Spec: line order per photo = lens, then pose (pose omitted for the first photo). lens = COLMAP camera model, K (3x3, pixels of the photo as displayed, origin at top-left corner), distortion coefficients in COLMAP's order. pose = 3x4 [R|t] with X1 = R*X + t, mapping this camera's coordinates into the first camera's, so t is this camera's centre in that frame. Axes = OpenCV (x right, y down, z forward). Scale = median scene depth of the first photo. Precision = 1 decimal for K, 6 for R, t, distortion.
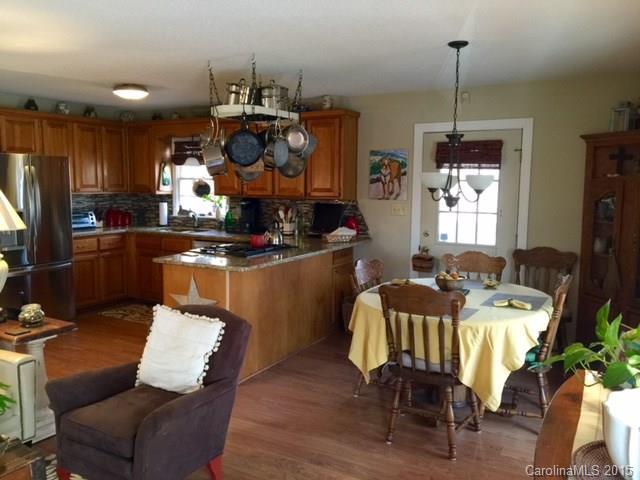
lens RADIAL K [[536.9, 0, 322.5], [0, 536.9, 237.5], [0, 0, 1]] dist [0.052784, -0.010191]
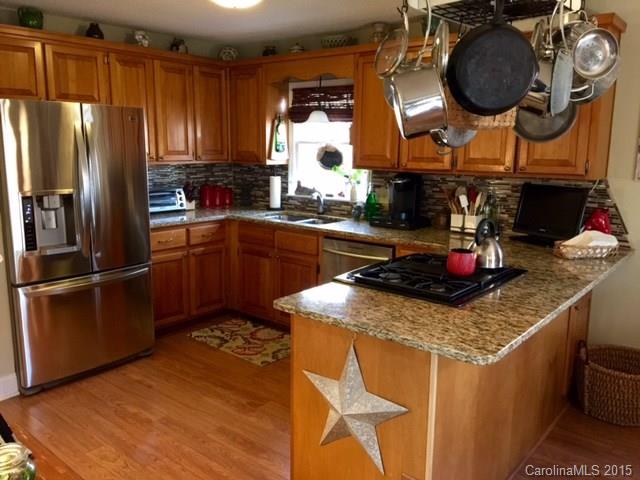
lens RADIAL K [[536.9, 0, 322.5], [0, 536.9, 237.5], [0, 0, 1]] dist [0.052784, -0.010191]
pose [[0.984733, 0.034175, -0.170686, -0.116781], [-0.022586, 0.997334, 0.069382, -0.036909], [0.172602, -0.064468, 0.982880, 0.327213]]
